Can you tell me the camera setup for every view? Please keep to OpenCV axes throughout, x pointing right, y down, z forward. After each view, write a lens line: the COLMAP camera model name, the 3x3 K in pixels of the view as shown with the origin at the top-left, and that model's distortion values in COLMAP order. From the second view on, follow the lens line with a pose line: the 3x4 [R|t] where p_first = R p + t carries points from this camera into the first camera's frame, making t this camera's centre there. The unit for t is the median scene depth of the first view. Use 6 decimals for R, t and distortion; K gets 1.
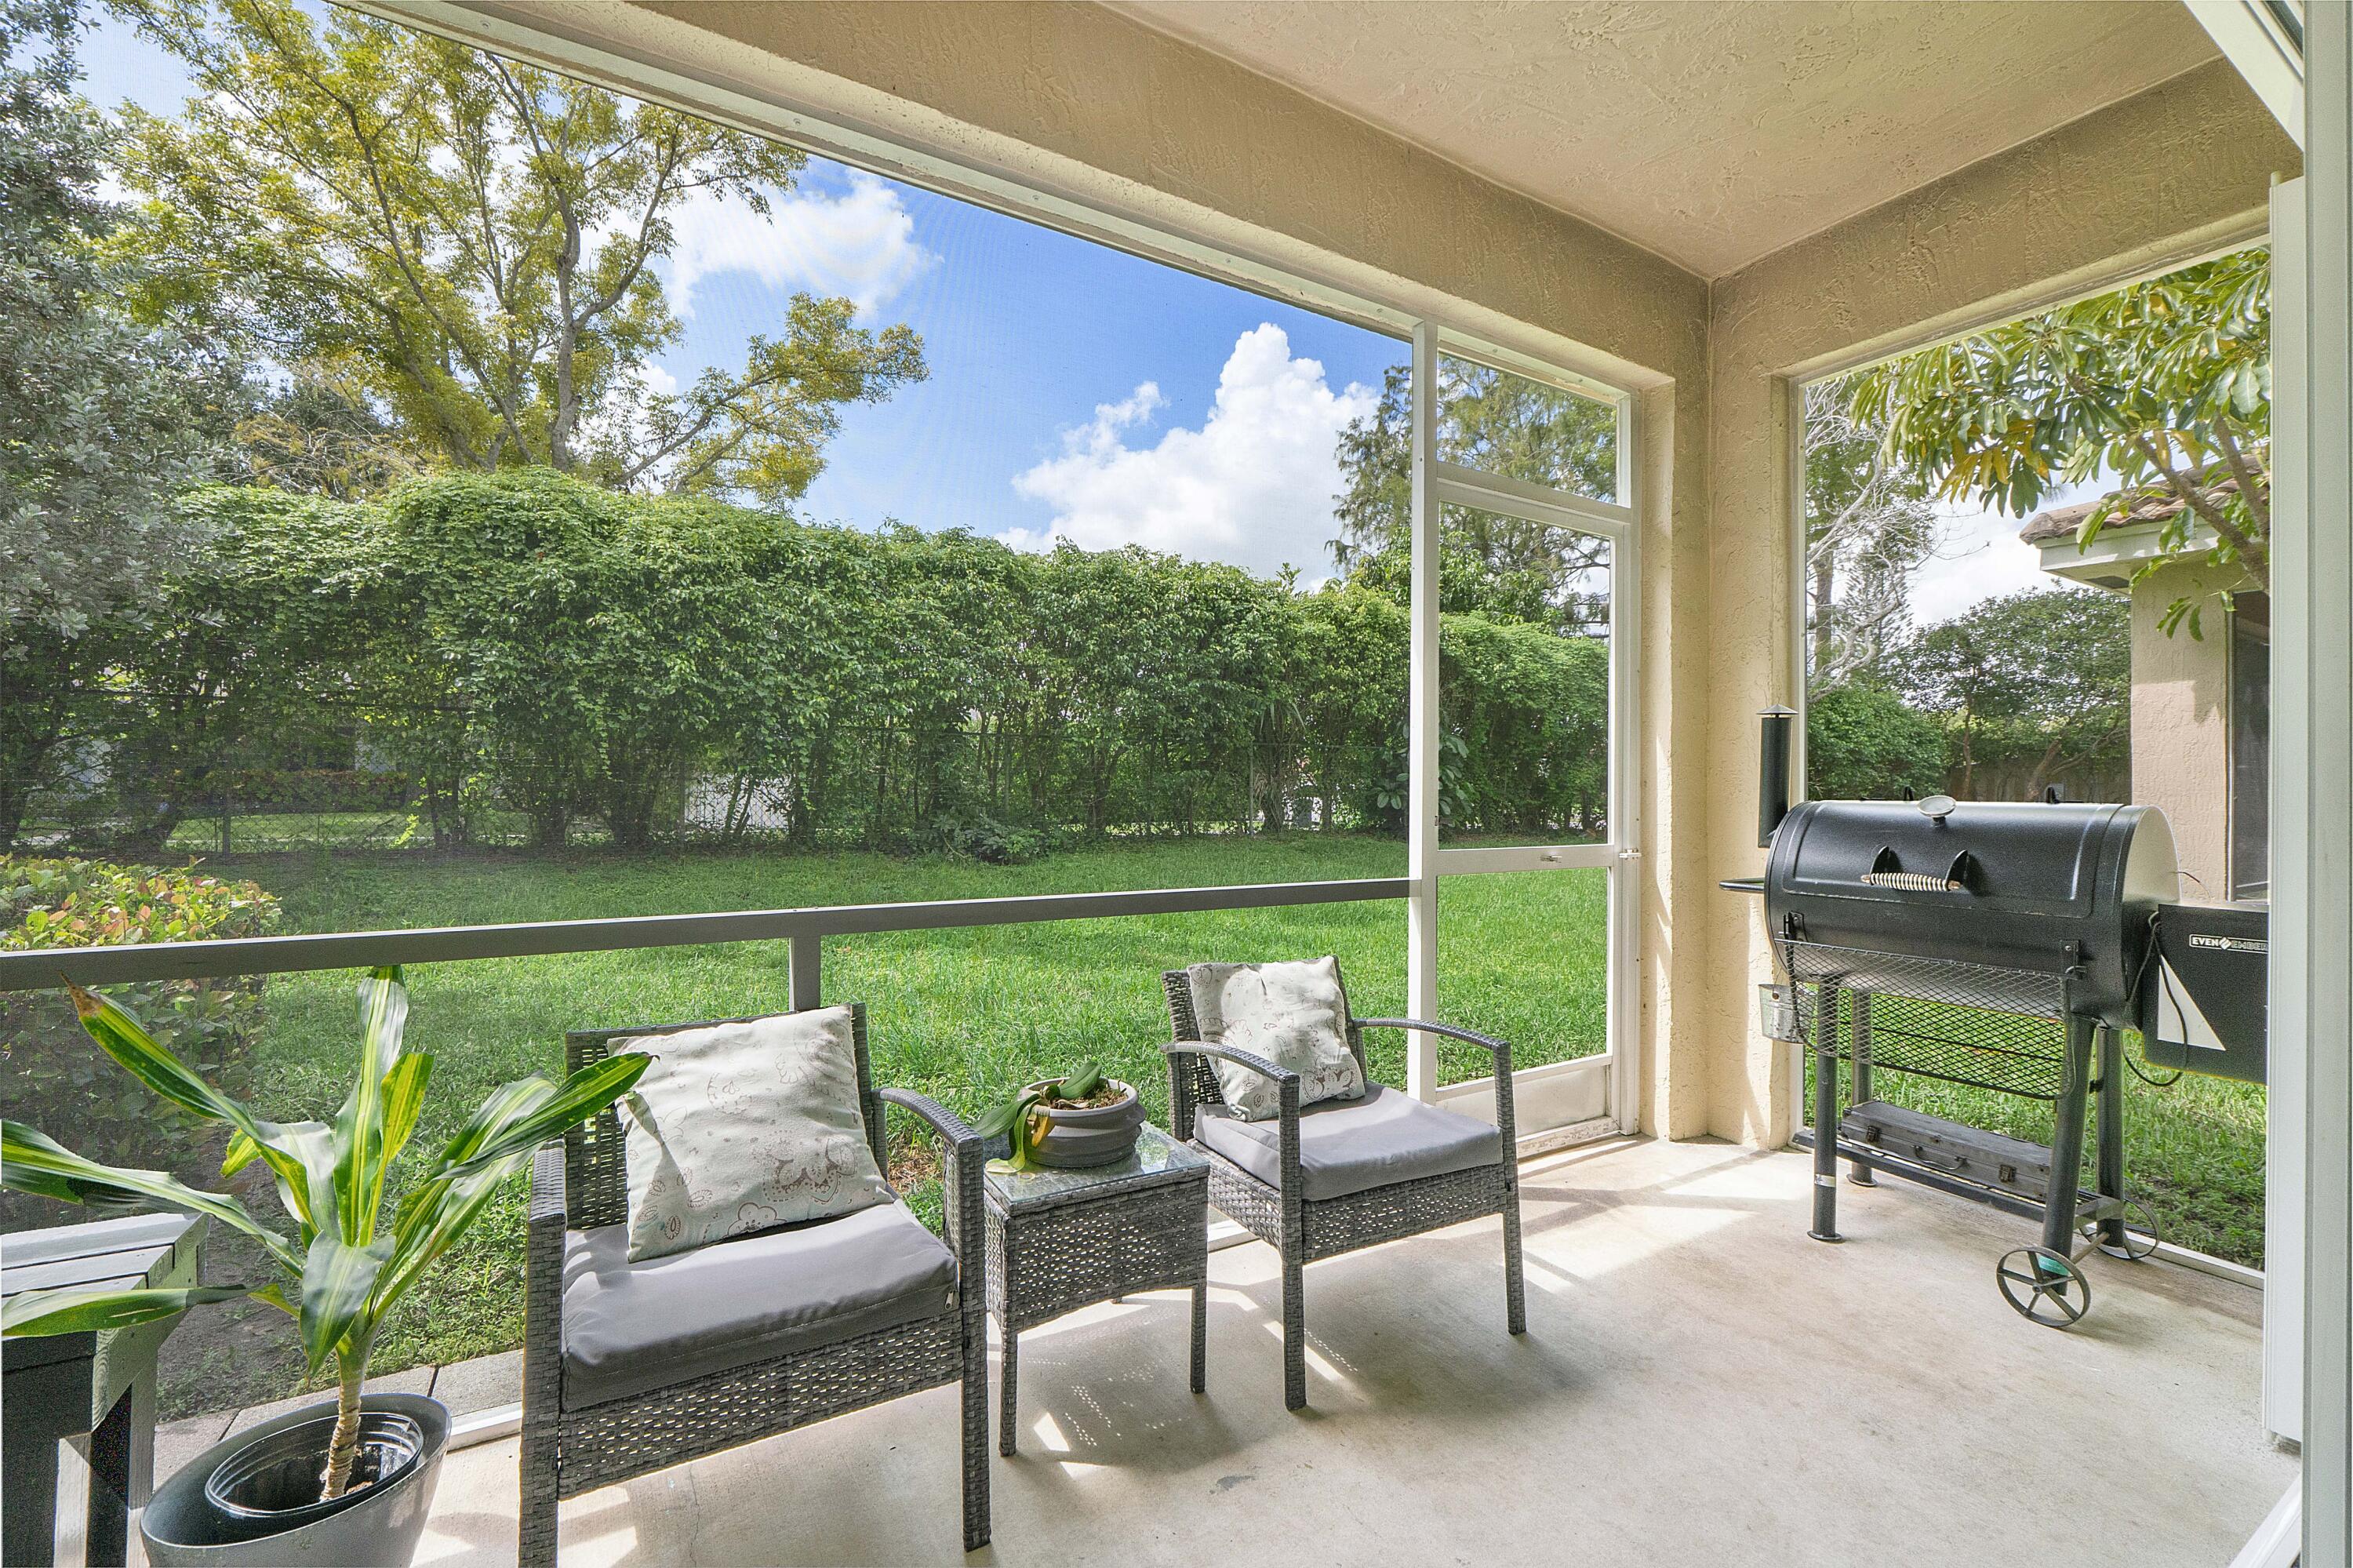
lens RADIAL K [[1000.9, 0, 1202.3], [0, 1000.9, 785.9], [0, 0, 1]] dist [-0.002757, -0.001089]
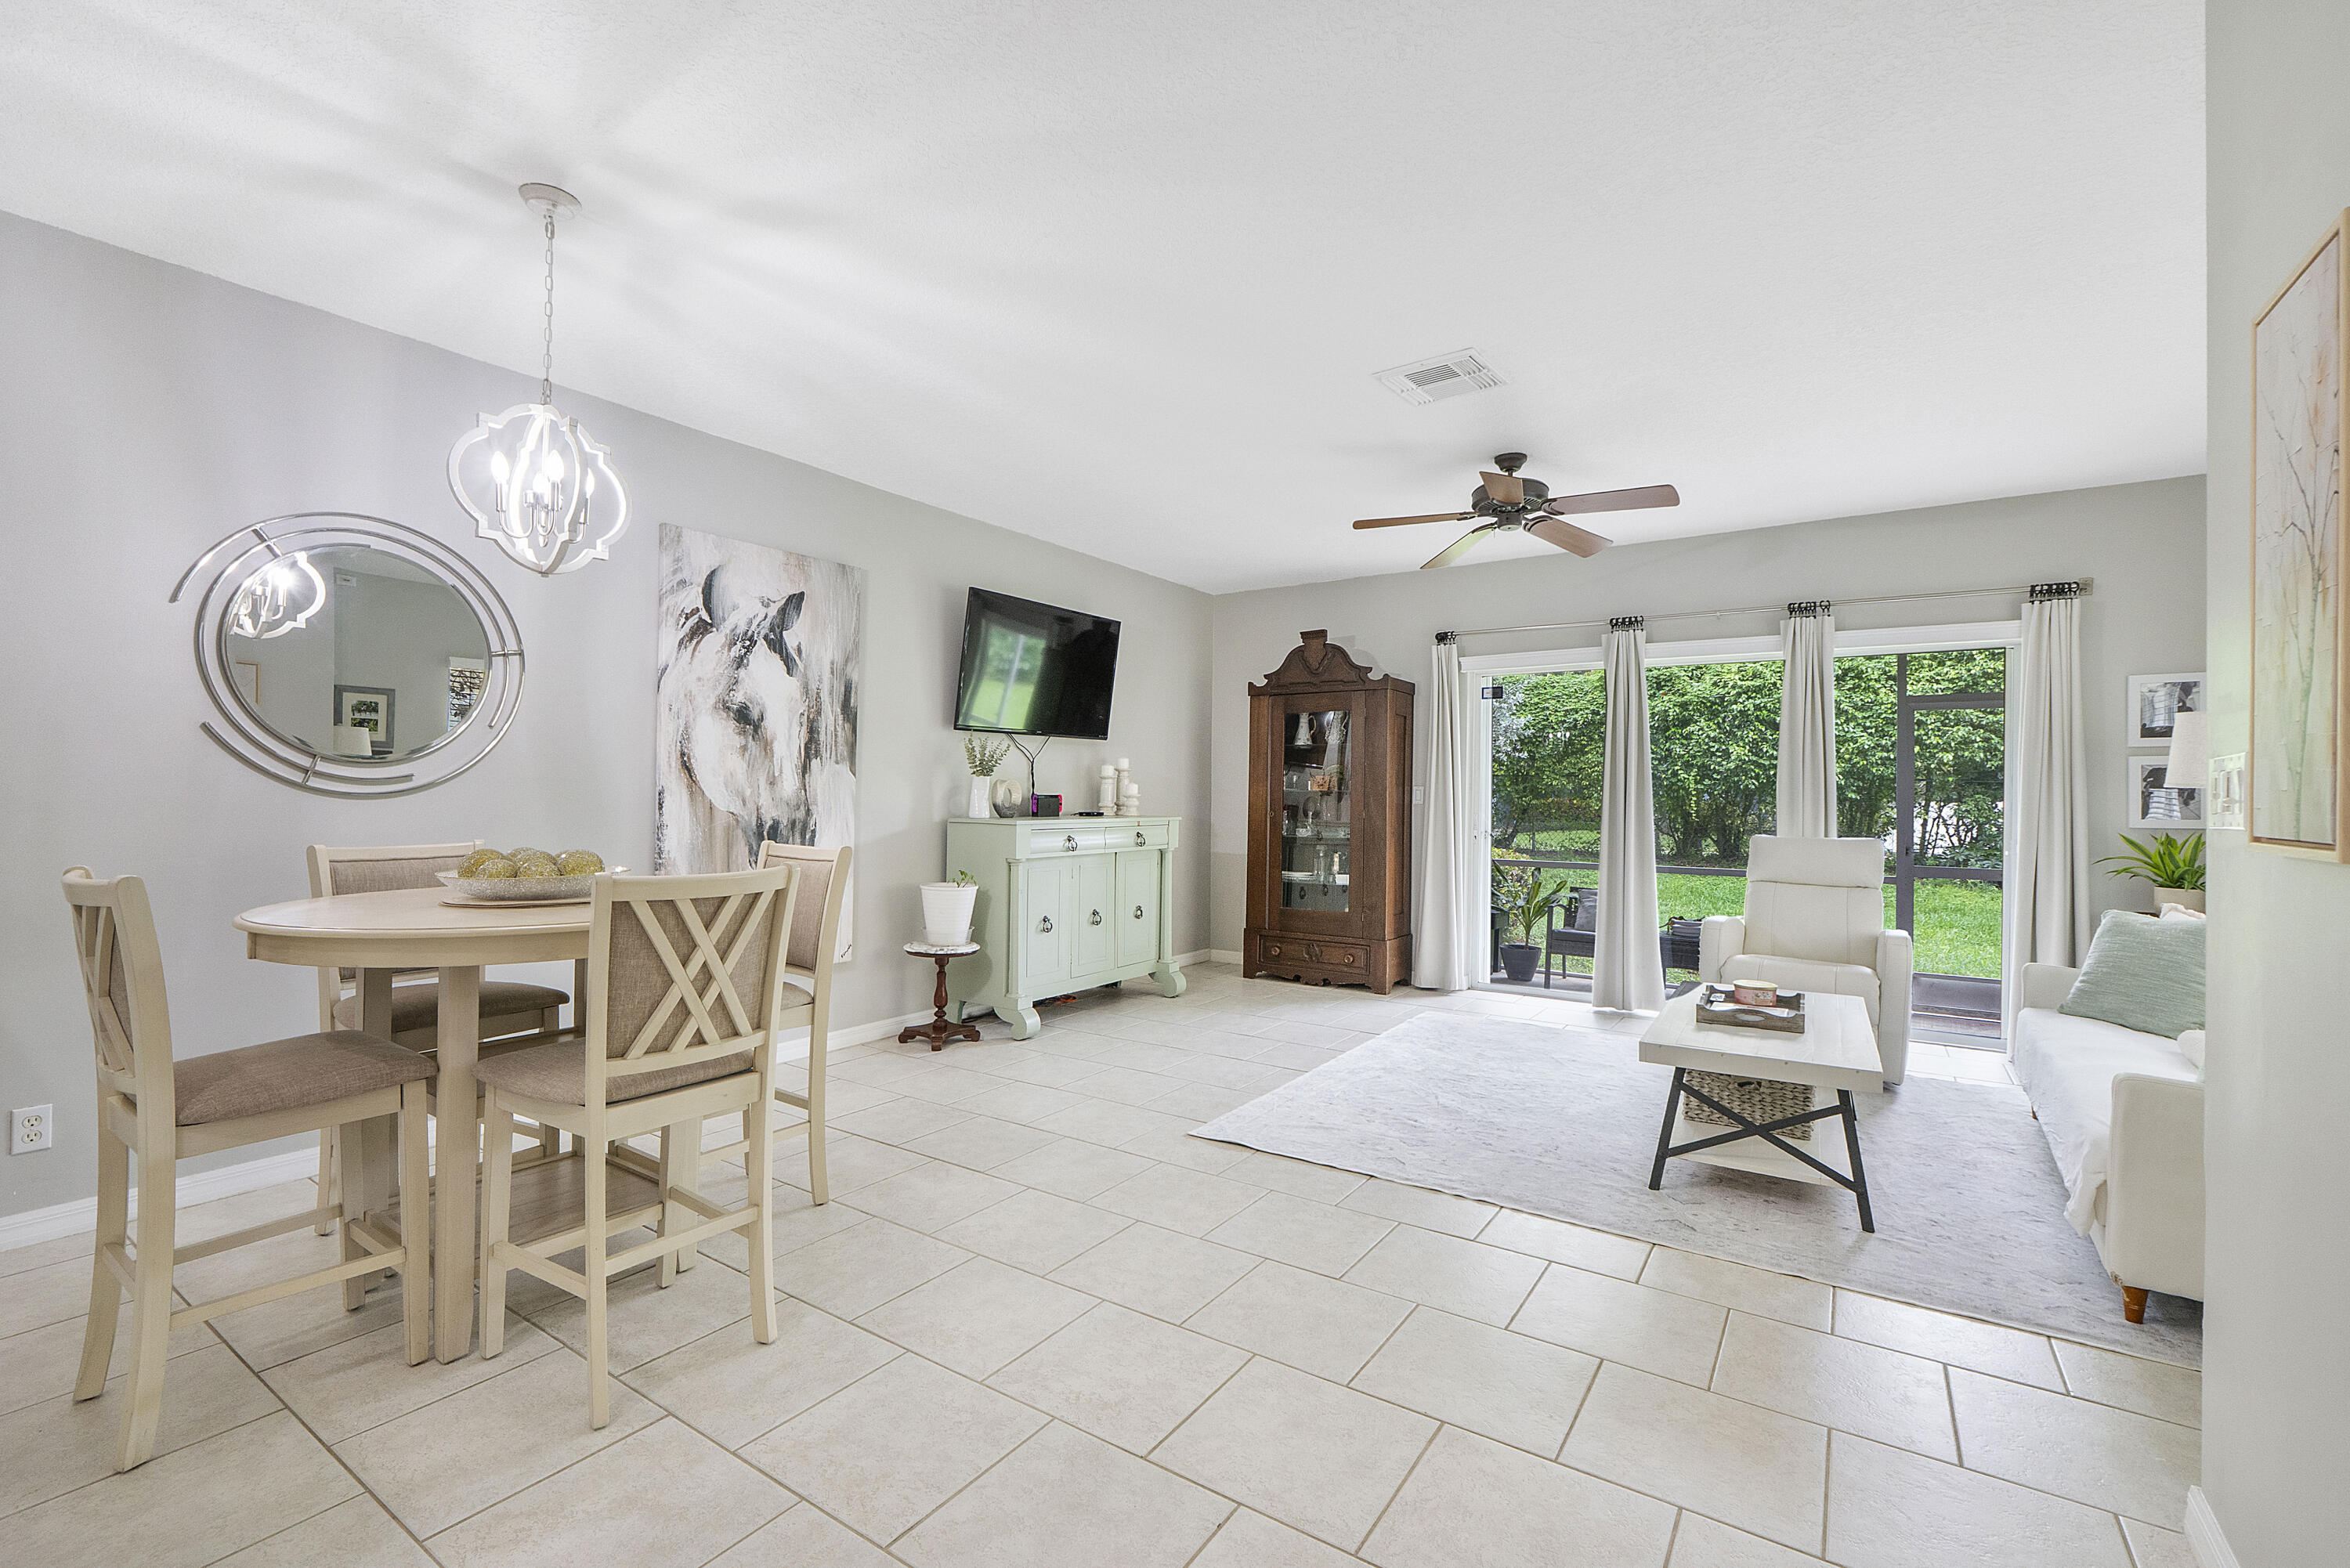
lens RADIAL K [[999.5, 0, 1183.4], [0, 999.5, 789.7], [0, 0, 1]] dist [-0.002757, -0.001089]
pose [[0.420027, -0.009451, -0.907463, 0.581609], [-0.006962, 0.999883, -0.013636, -0.024868], [0.907485, 0.012045, 0.419912, -0.520377]]
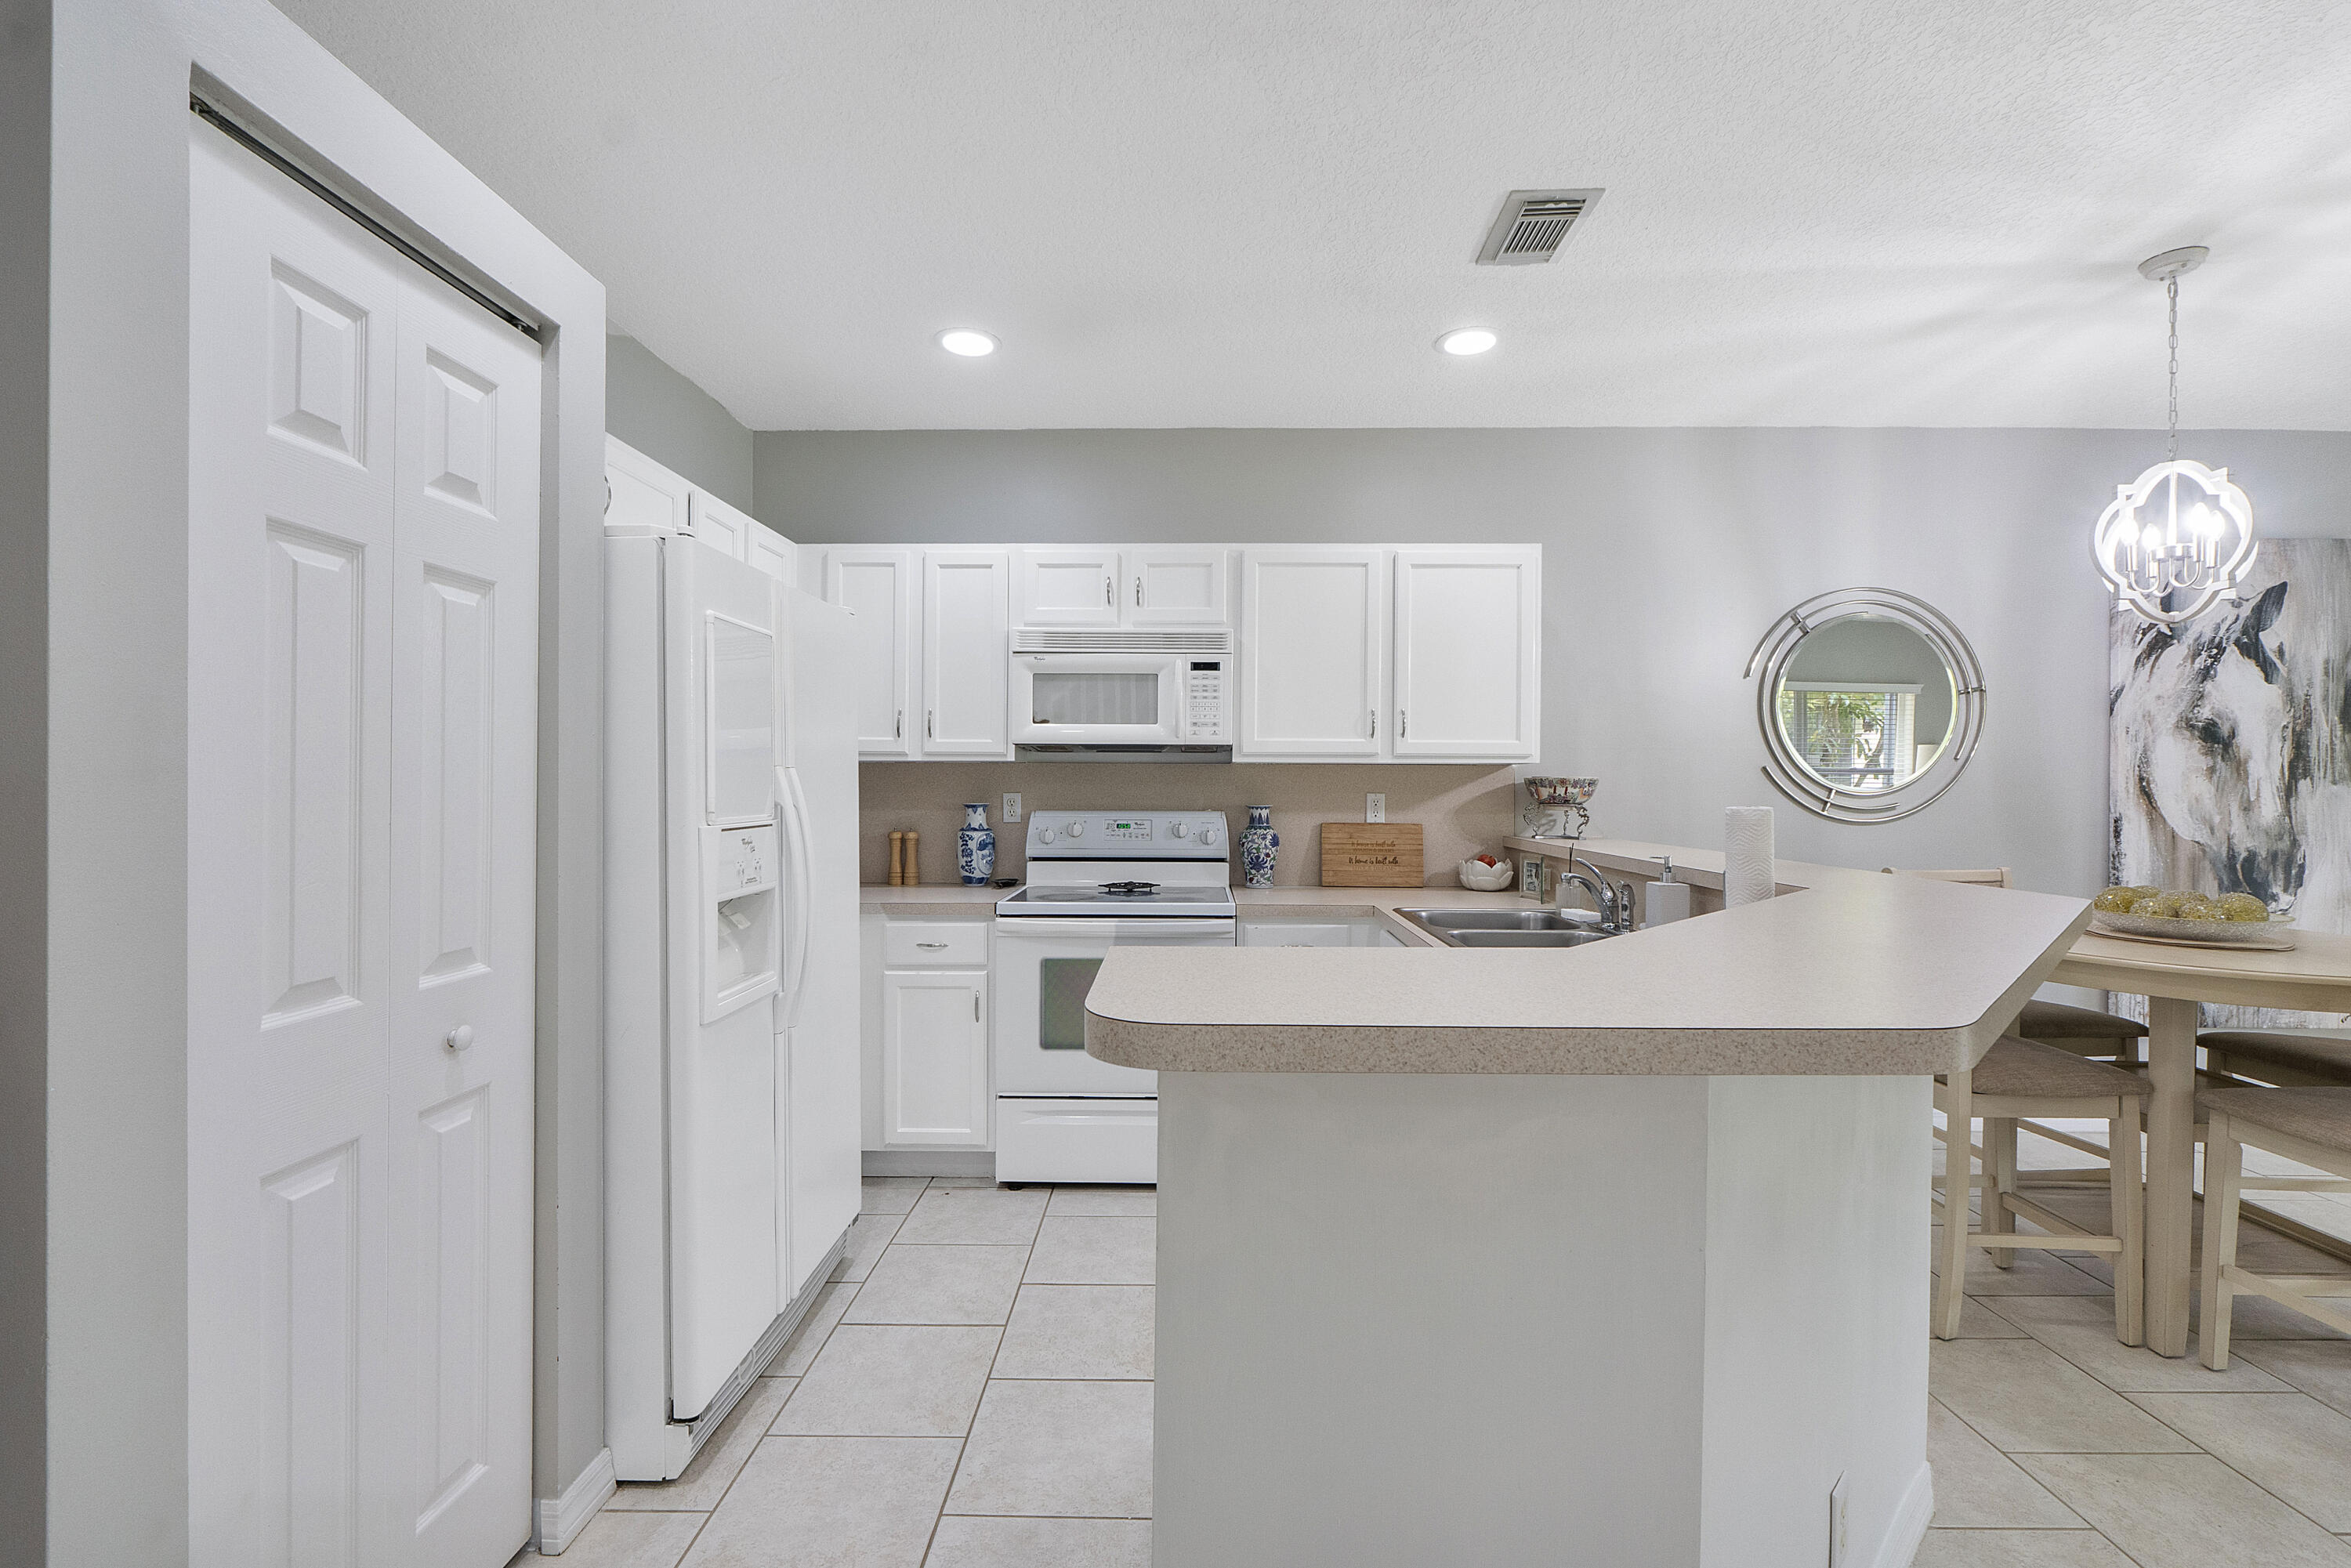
lens RADIAL K [[999.9, 0, 1181.0], [0, 999.9, 784.5], [0, 0, 1]] dist [-0.002757, -0.001089]
pose [[-0.524437, -0.010861, -0.851380, 0.656600], [-0.011606, 0.999917, -0.005606, -0.037160], [0.851370, 0.006941, -0.524519, -0.673663]]
